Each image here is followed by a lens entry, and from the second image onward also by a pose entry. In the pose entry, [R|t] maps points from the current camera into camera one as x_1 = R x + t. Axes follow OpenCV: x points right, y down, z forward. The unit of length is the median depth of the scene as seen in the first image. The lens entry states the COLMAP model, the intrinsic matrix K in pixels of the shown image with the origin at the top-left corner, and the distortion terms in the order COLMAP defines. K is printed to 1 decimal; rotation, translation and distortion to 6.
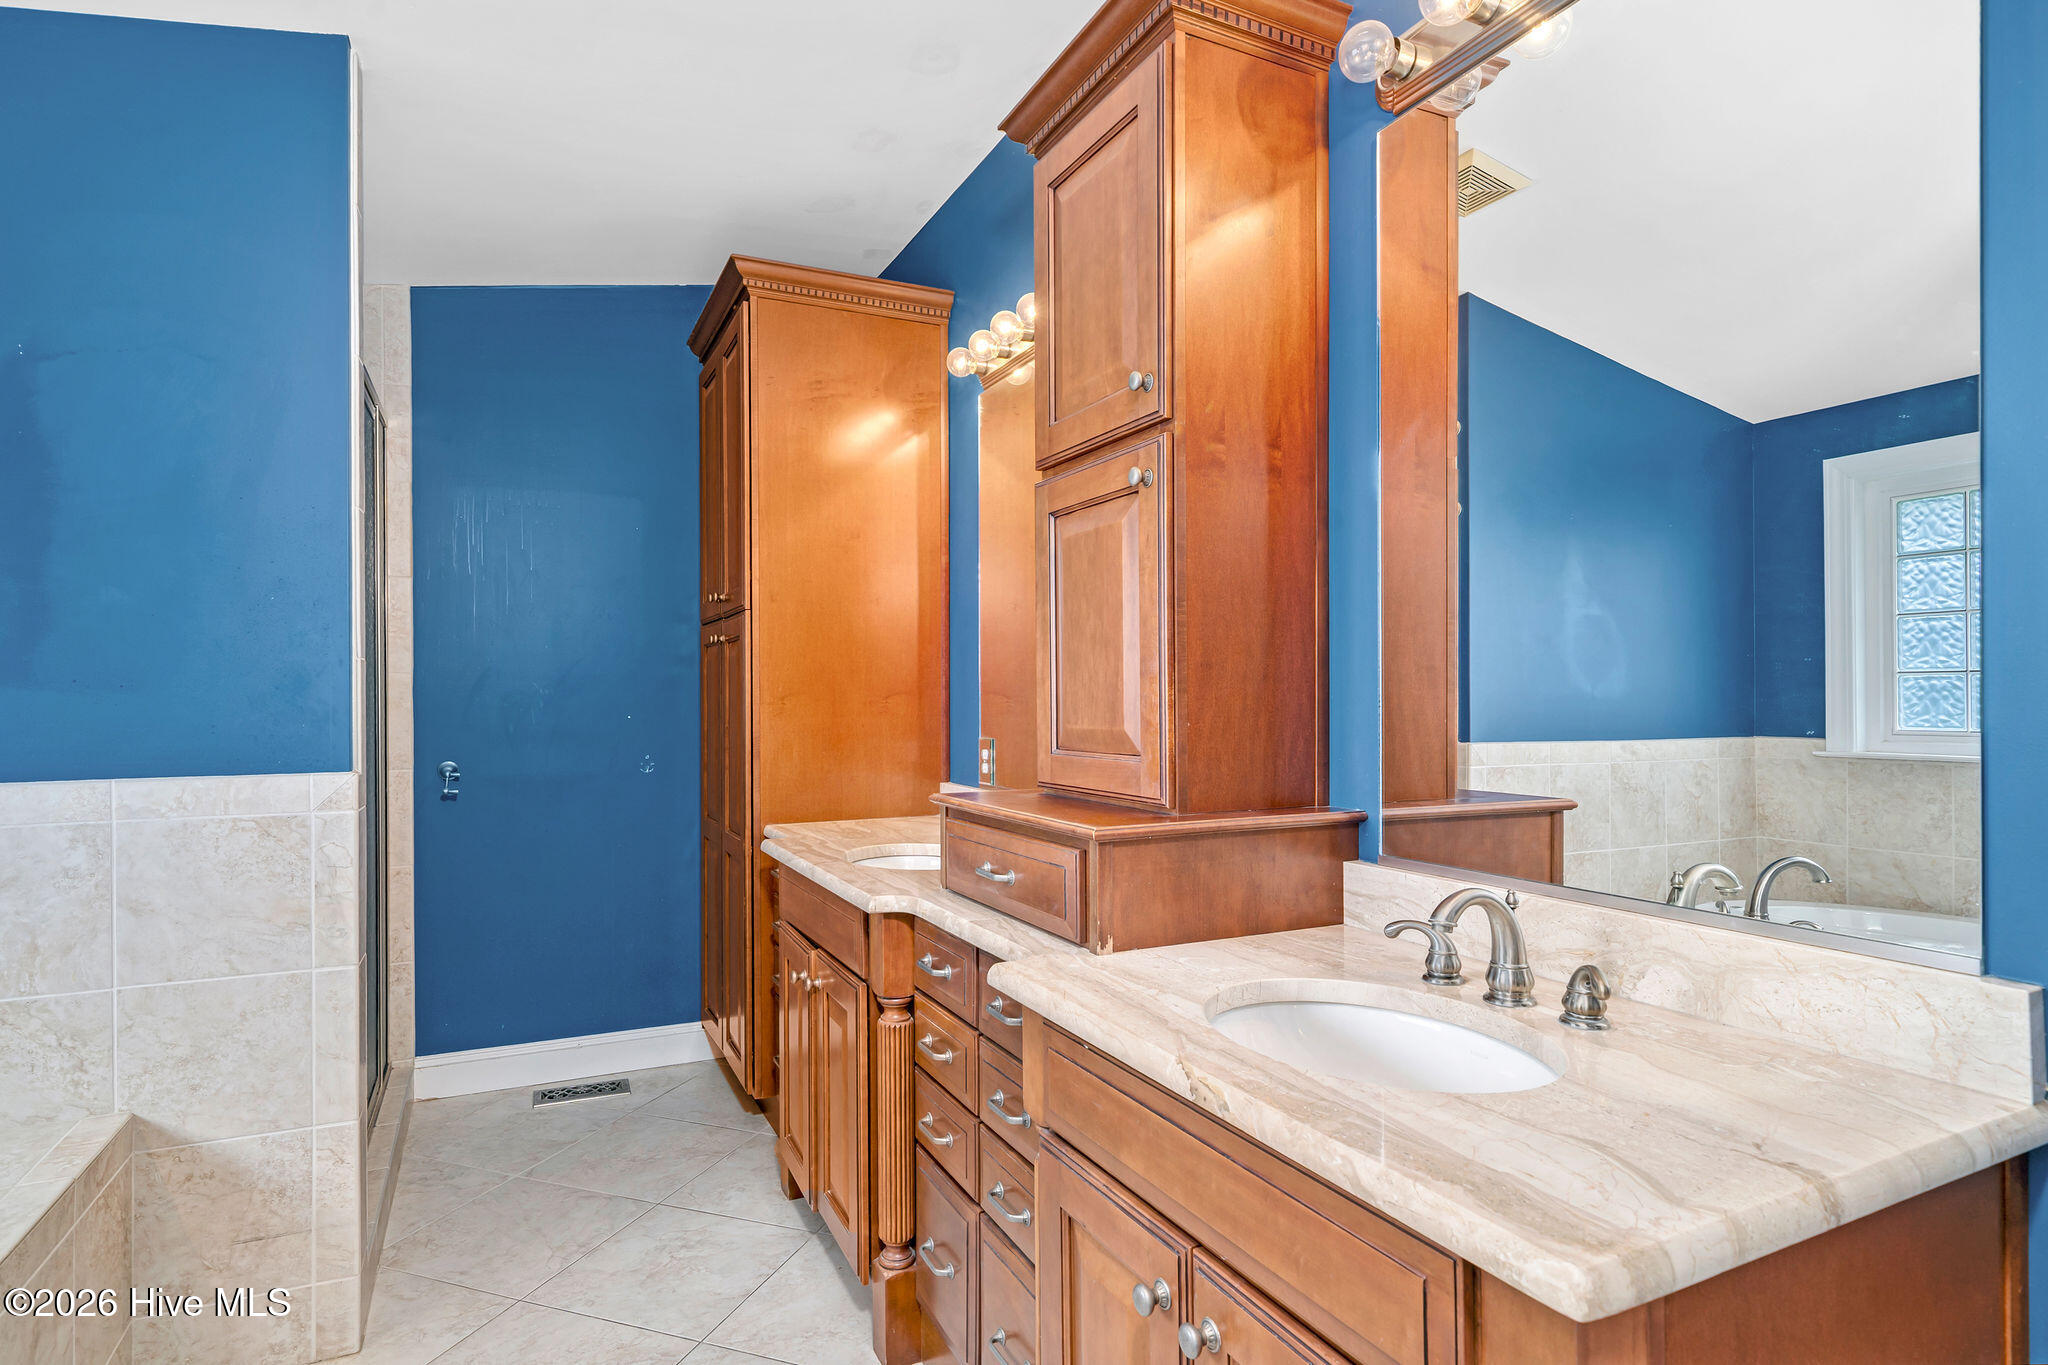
lens RADIAL K [[1042.2, 0, 1019.7], [0, 1042.2, 688.7], [0, 0, 1]] dist [0.000087, 0.001714]
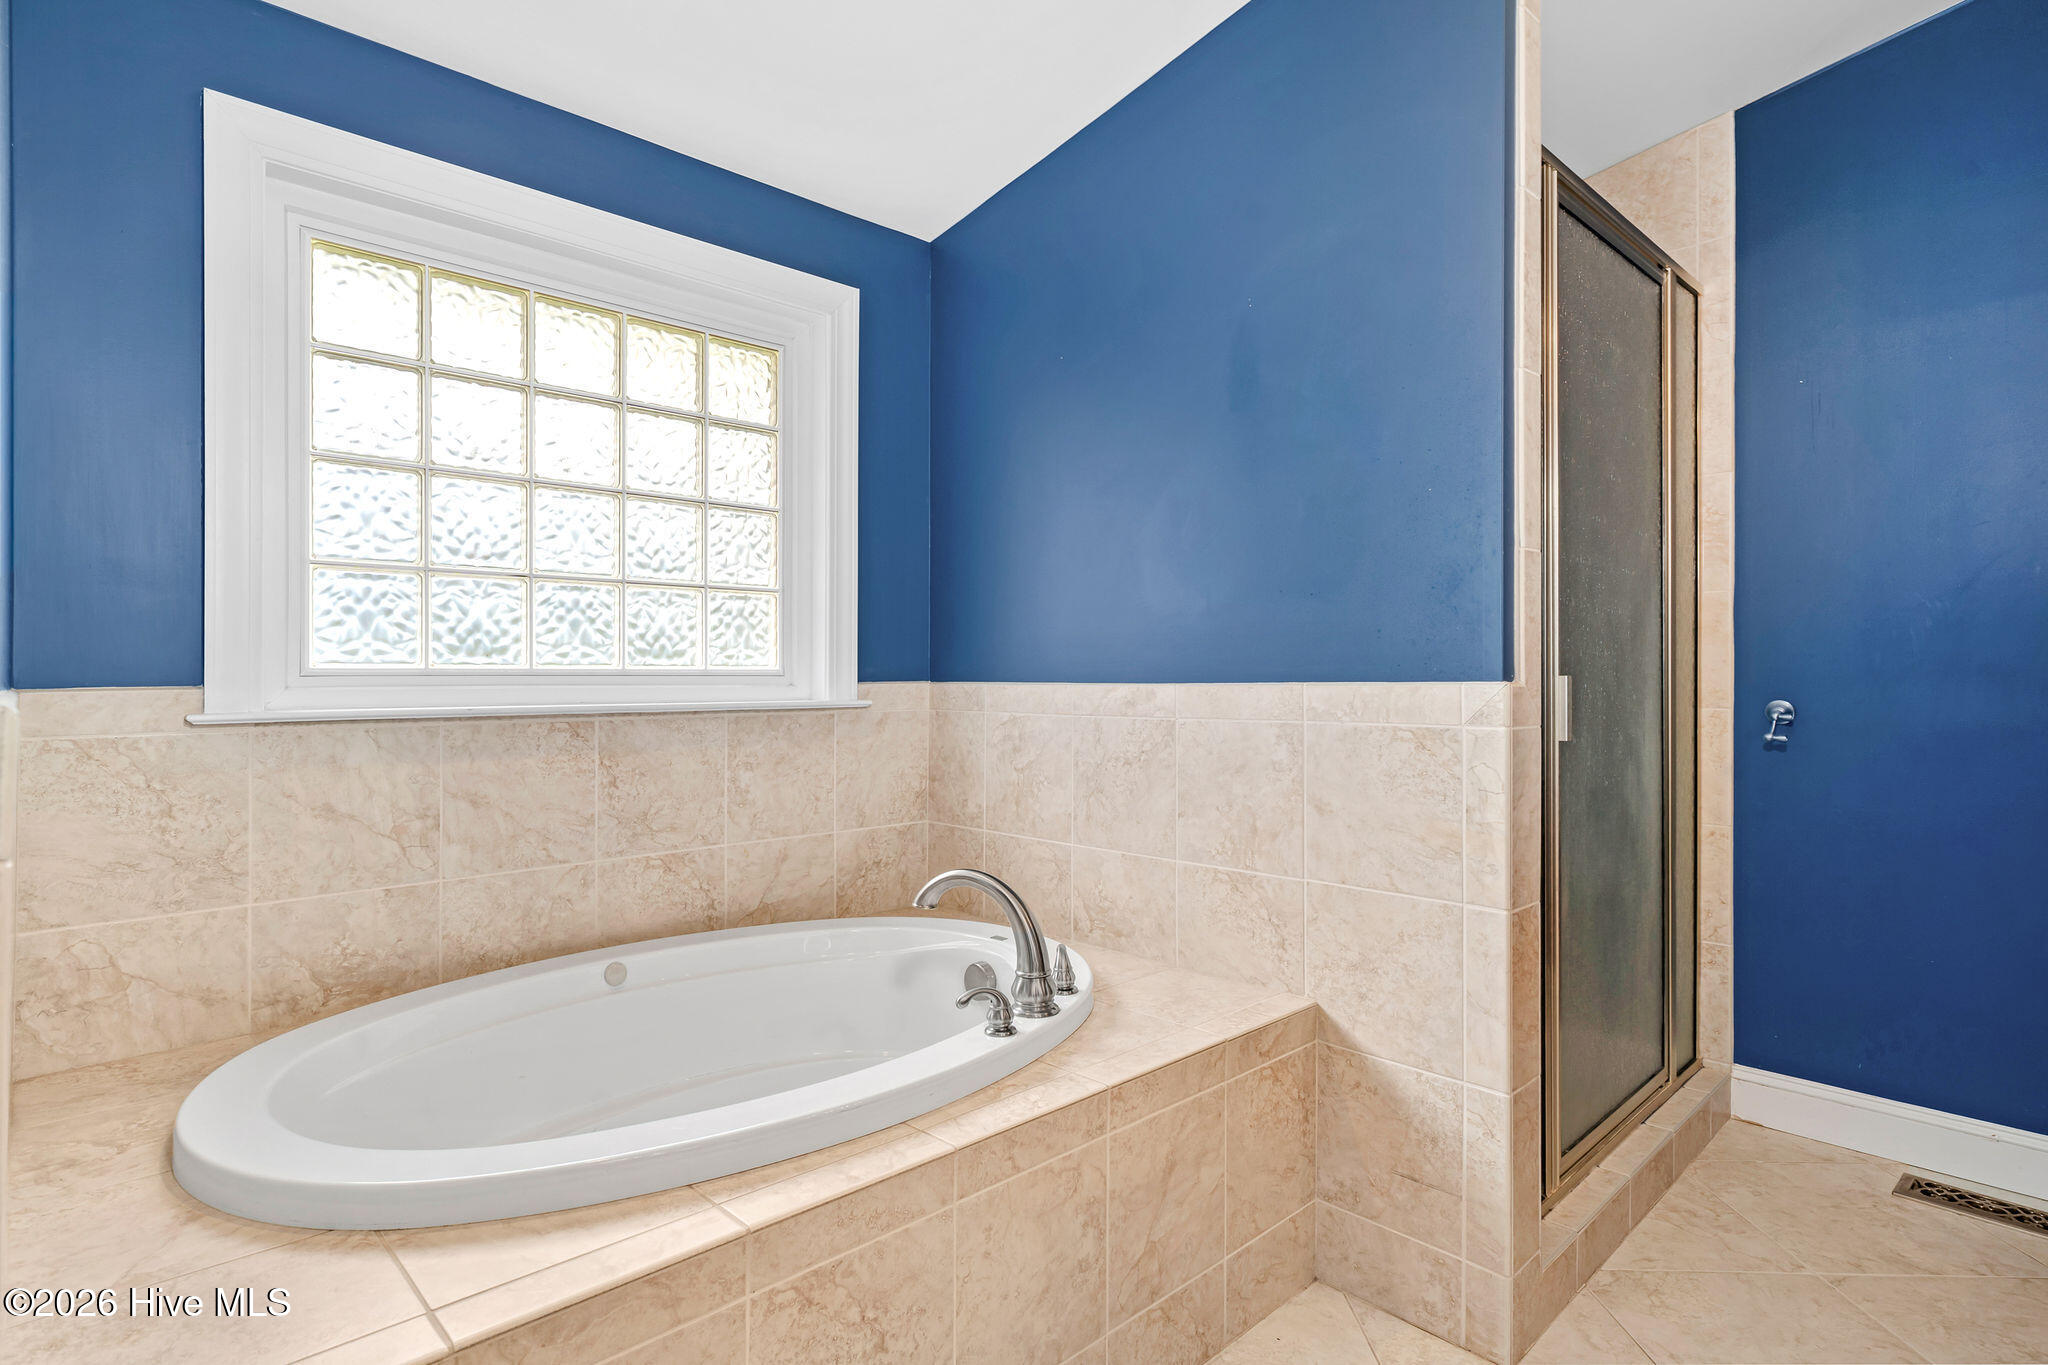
lens RADIAL K [[1042.2, 0, 1019.7], [0, 1042.2, 688.7], [0, 0, 1]] dist [0.000087, 0.001714]
pose [[0.288599, 0.008160, -0.957415, 0.054895], [0.015313, 0.999796, 0.013137, 0.071281], [0.957328, -0.018452, 0.288415, 0.397769]]
